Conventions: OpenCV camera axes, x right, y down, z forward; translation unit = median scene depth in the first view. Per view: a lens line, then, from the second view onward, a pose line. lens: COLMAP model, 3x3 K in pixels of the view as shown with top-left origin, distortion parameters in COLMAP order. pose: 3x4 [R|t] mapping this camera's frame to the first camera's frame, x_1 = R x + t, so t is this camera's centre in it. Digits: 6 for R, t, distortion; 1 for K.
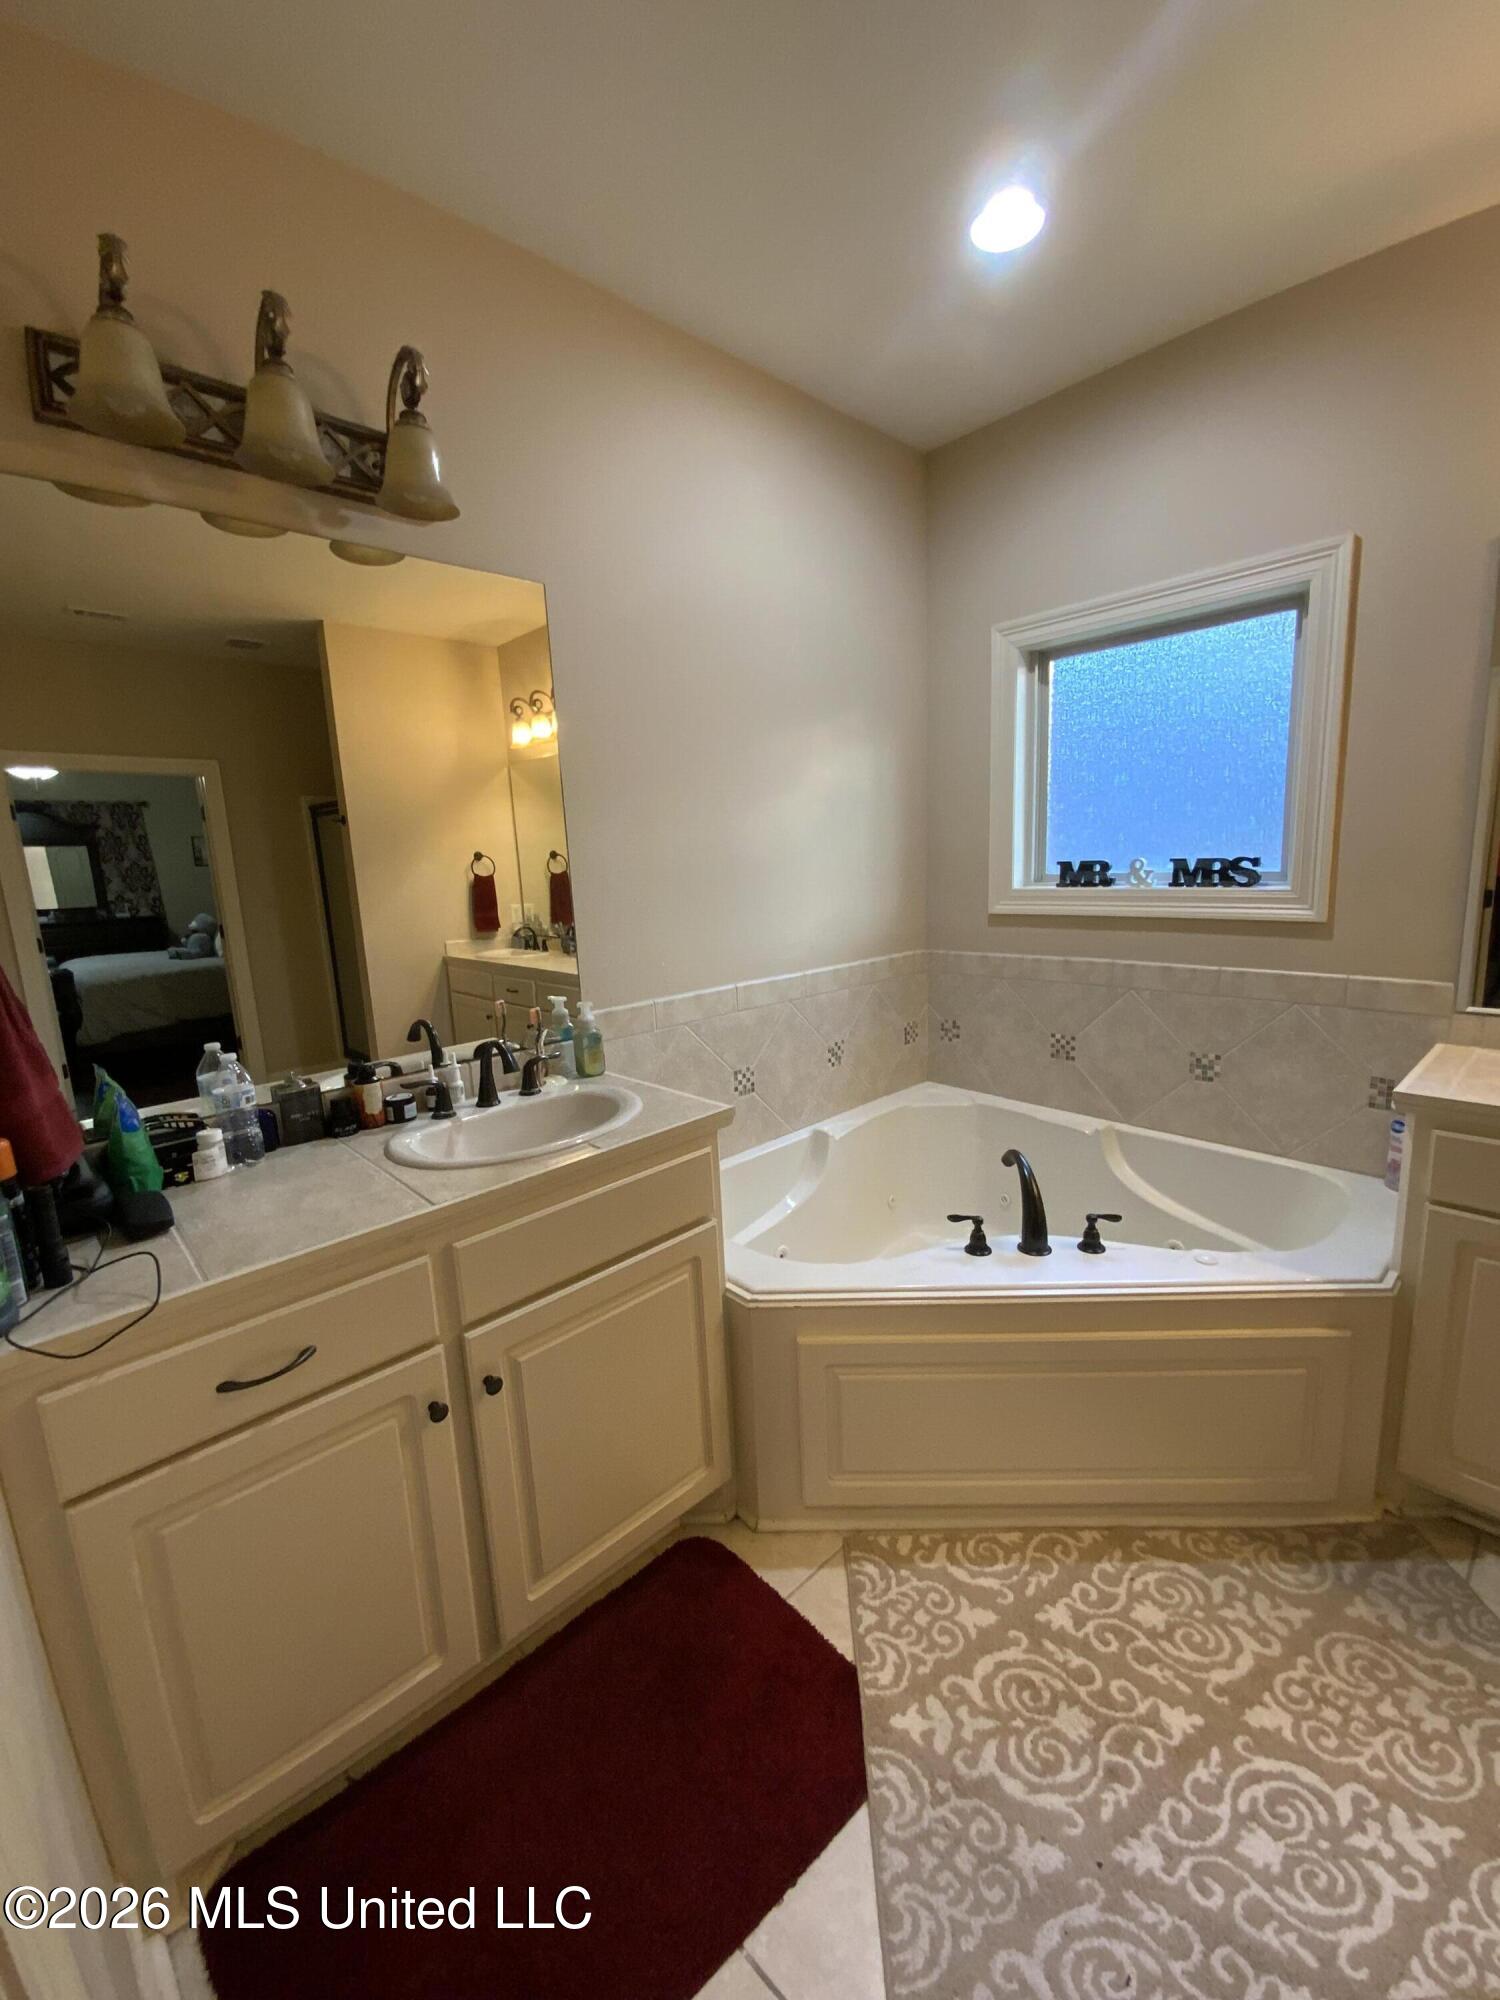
lens RADIAL K [[807.6, 0, 738.4], [0, 807.6, 990.5], [0, 0, 1]] dist [0.011330, -0.011956]
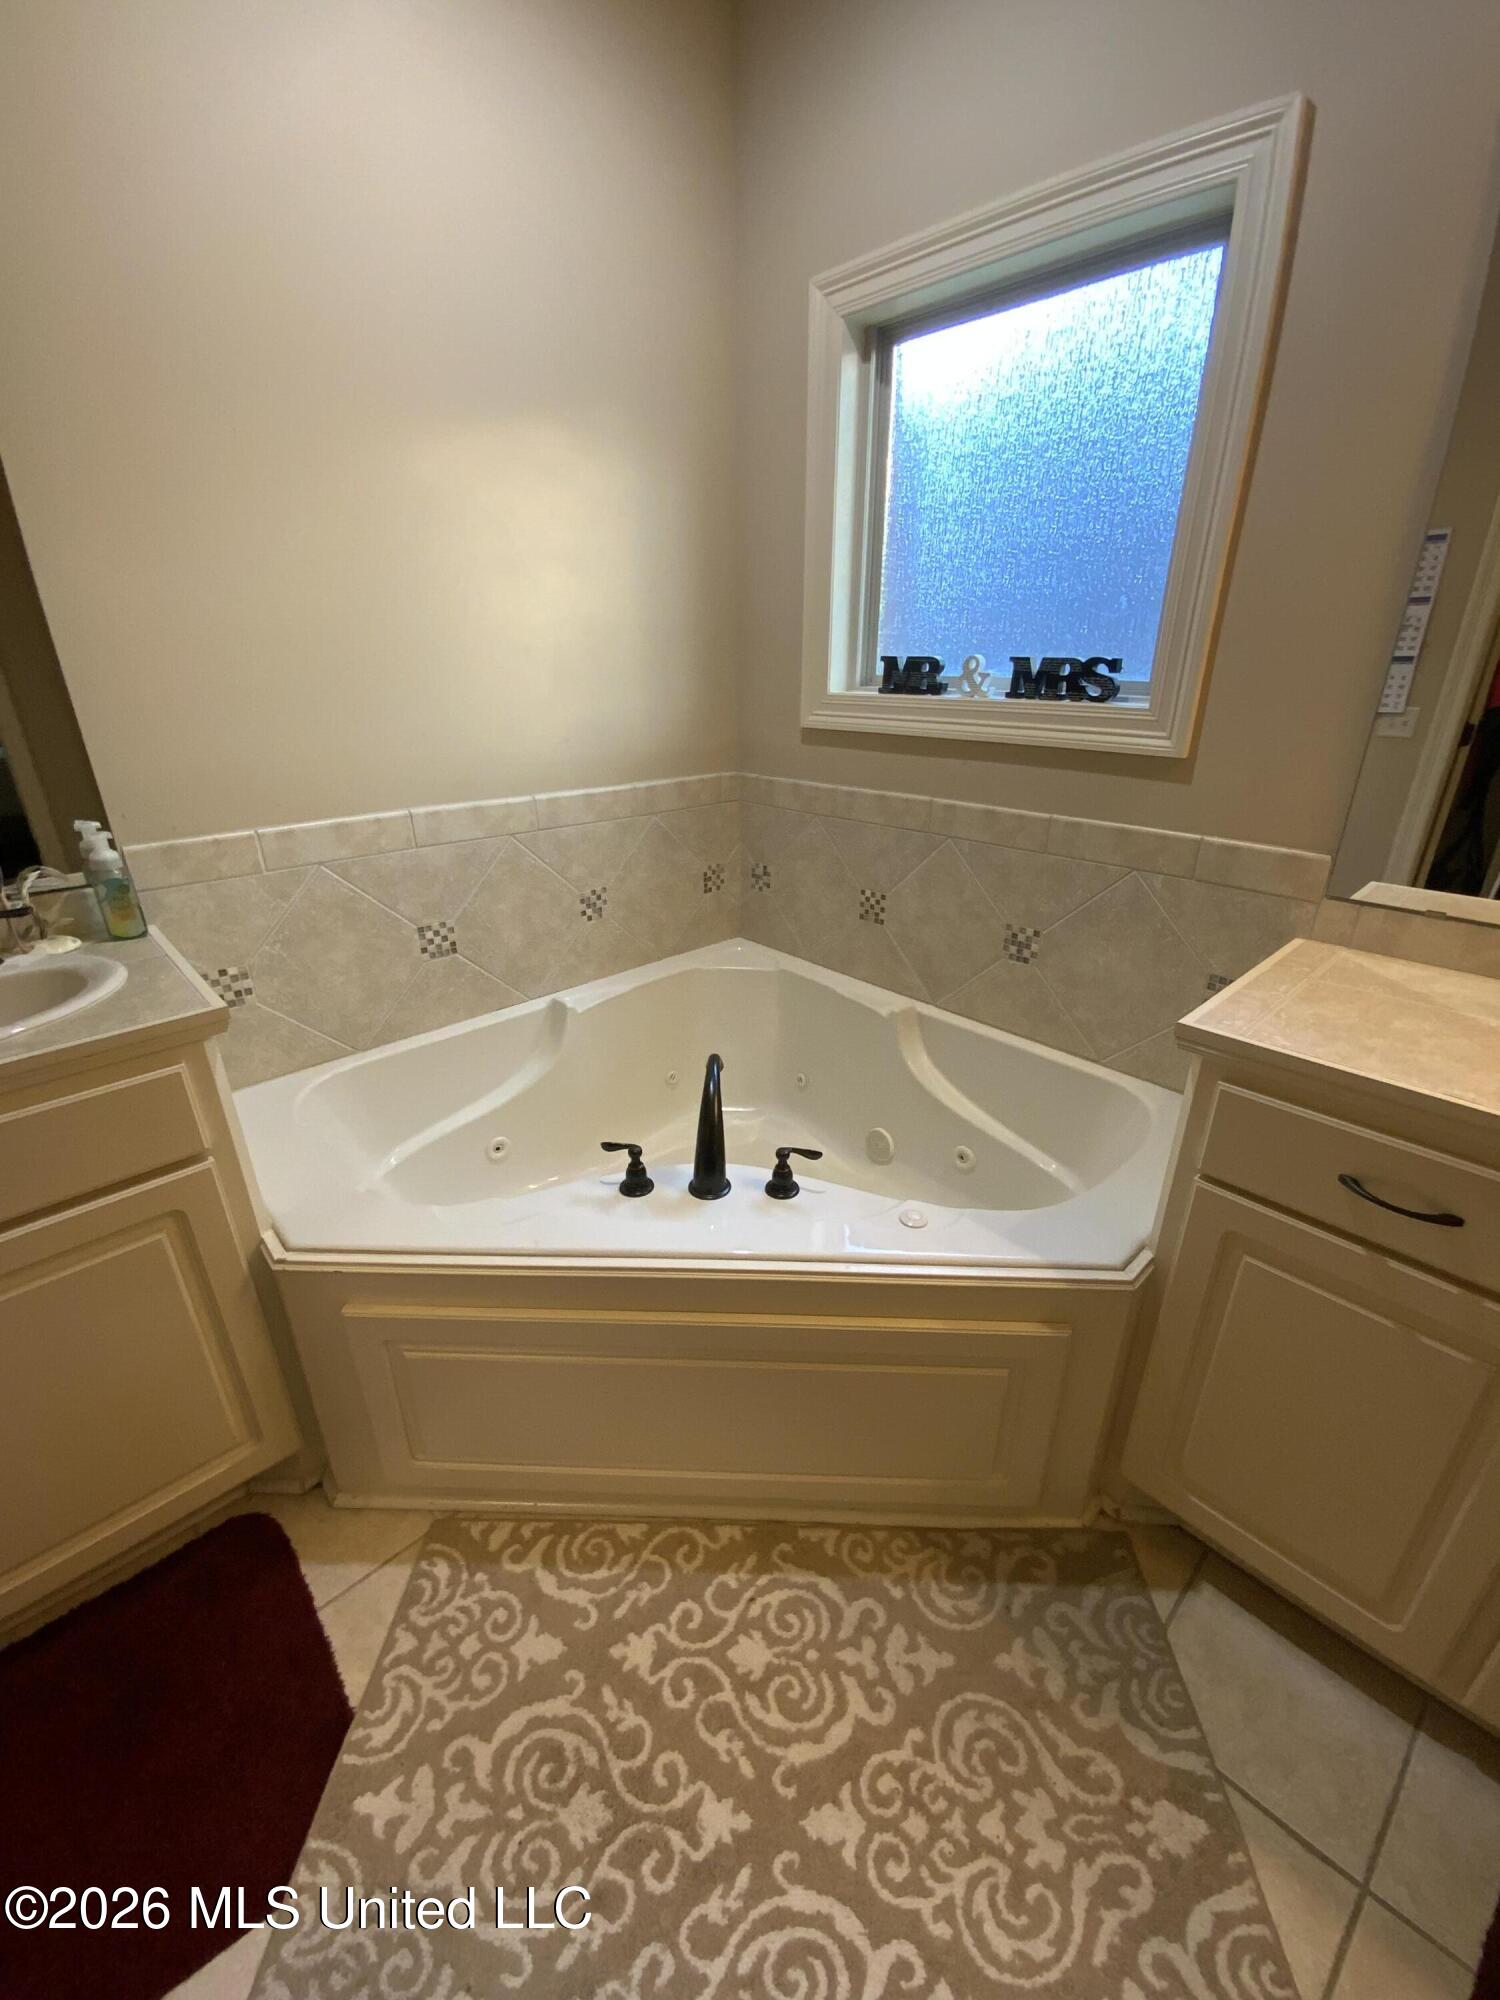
lens RADIAL K [[807.6, 0, 740.0], [0, 807.6, 990.0], [0, 0, 1]] dist [0.011330, -0.011956]
pose [[0.999170, 0.035744, 0.019522, 0.412218], [-0.039219, 0.973683, 0.224505, -0.037785], [-0.010983, -0.225084, 0.974277, 0.334018]]
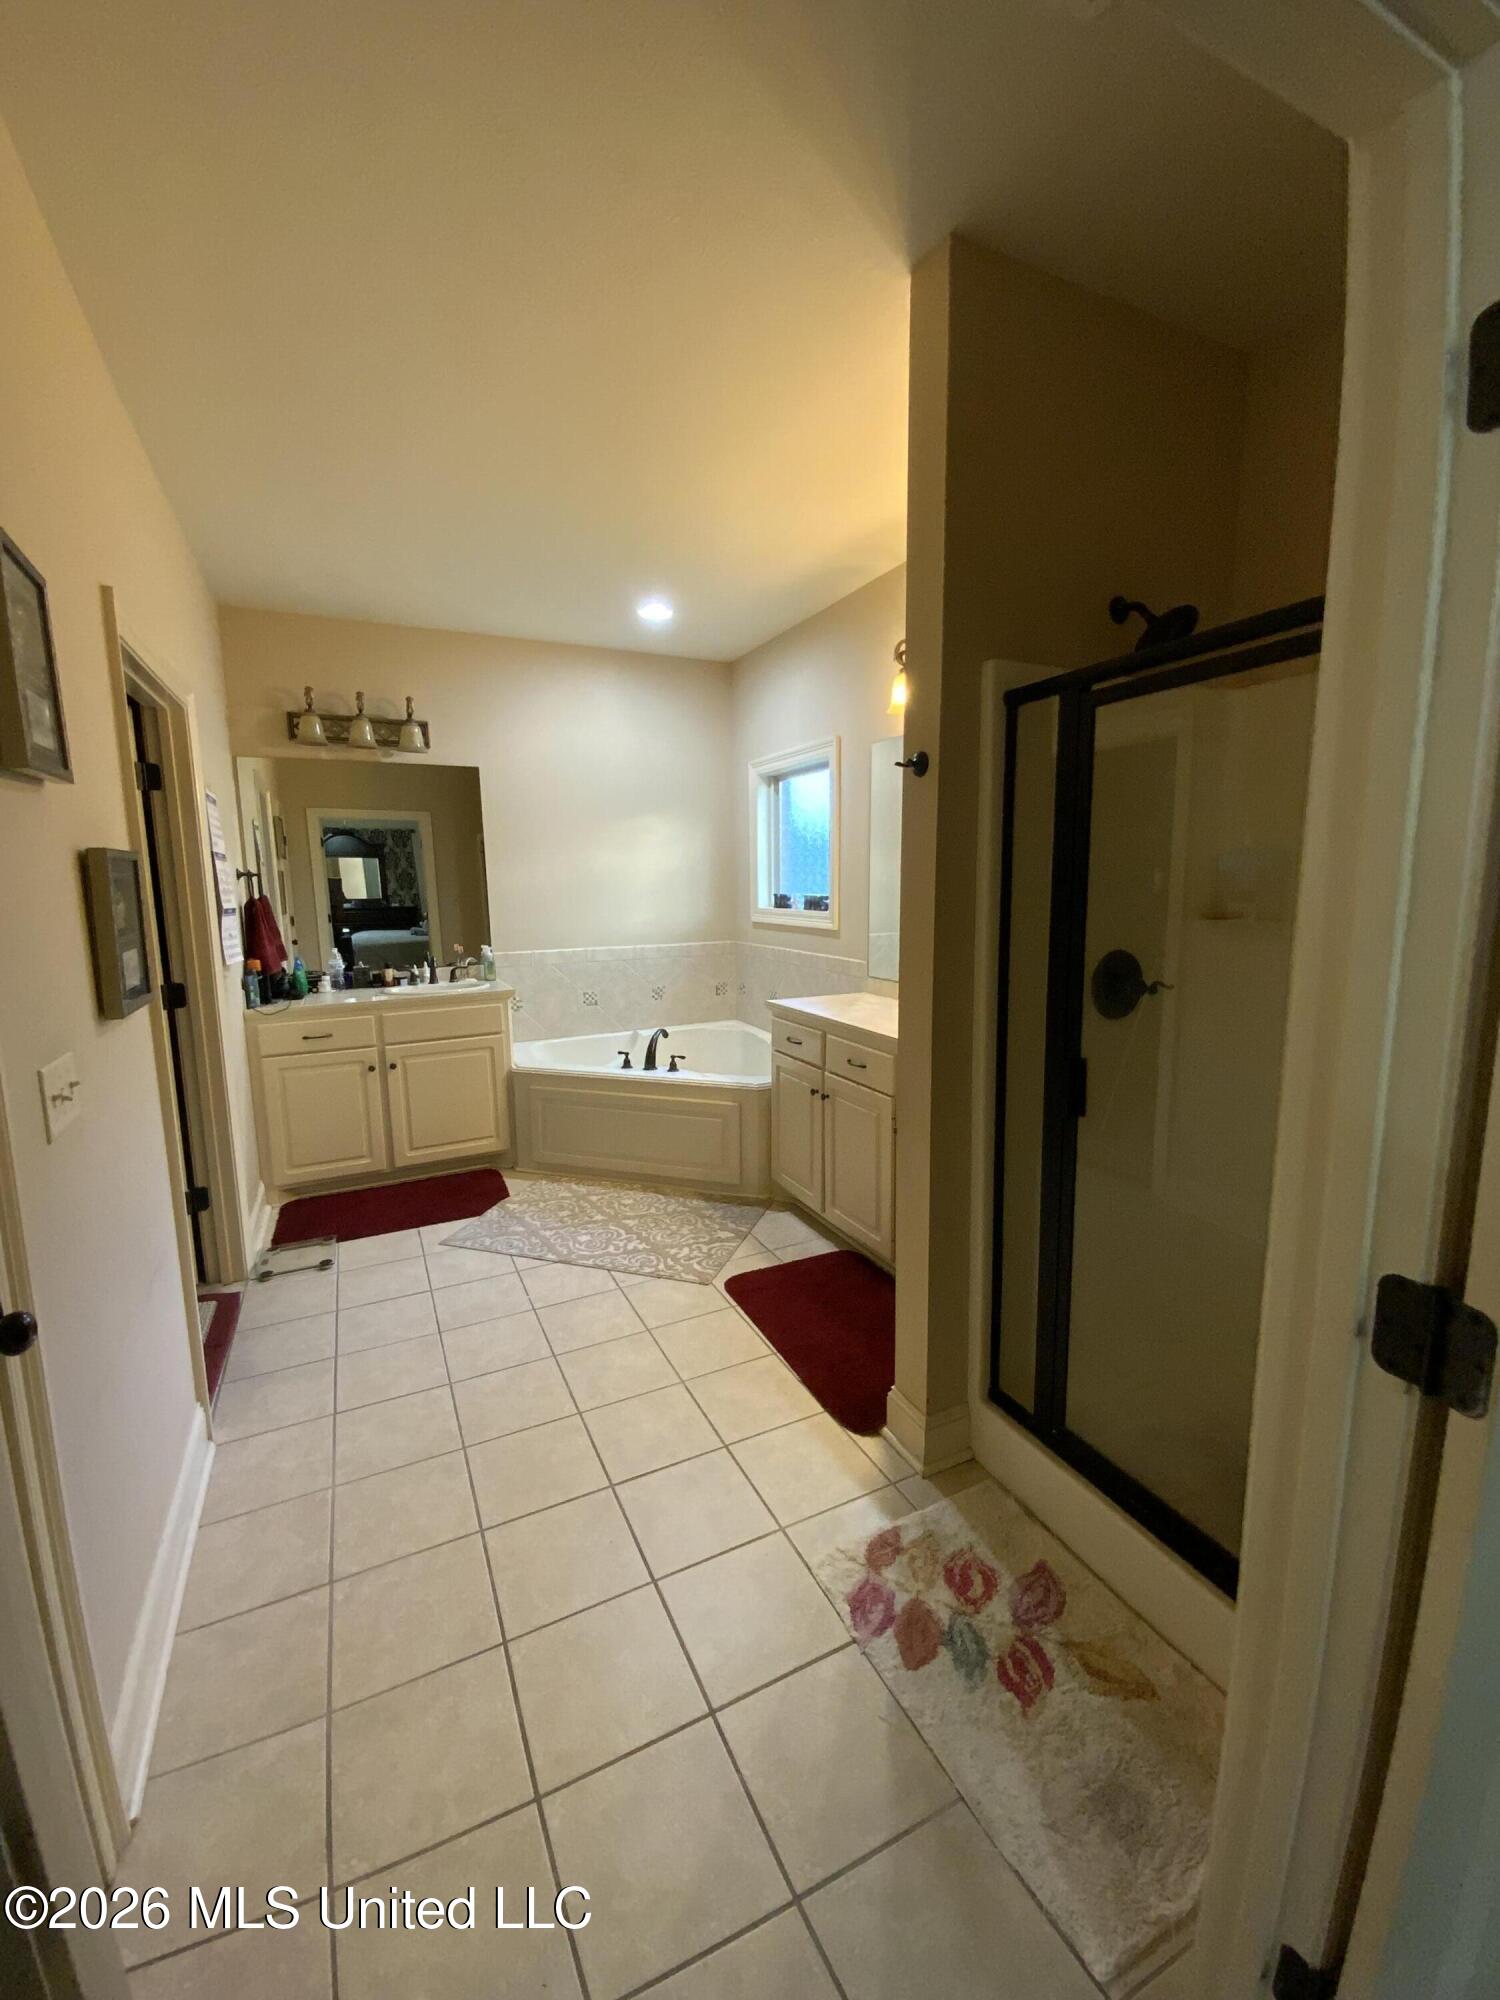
lens RADIAL K [[807.6, 0, 764.4], [0, 807.6, 985.8], [0, 0, 1]] dist [0.011330, -0.011956]
pose [[0.961882, 0.069949, -0.264366, 1.353656], [-0.076726, 0.996934, -0.015384, 0.115480], [0.262479, 0.035081, 0.964300, -1.139063]]
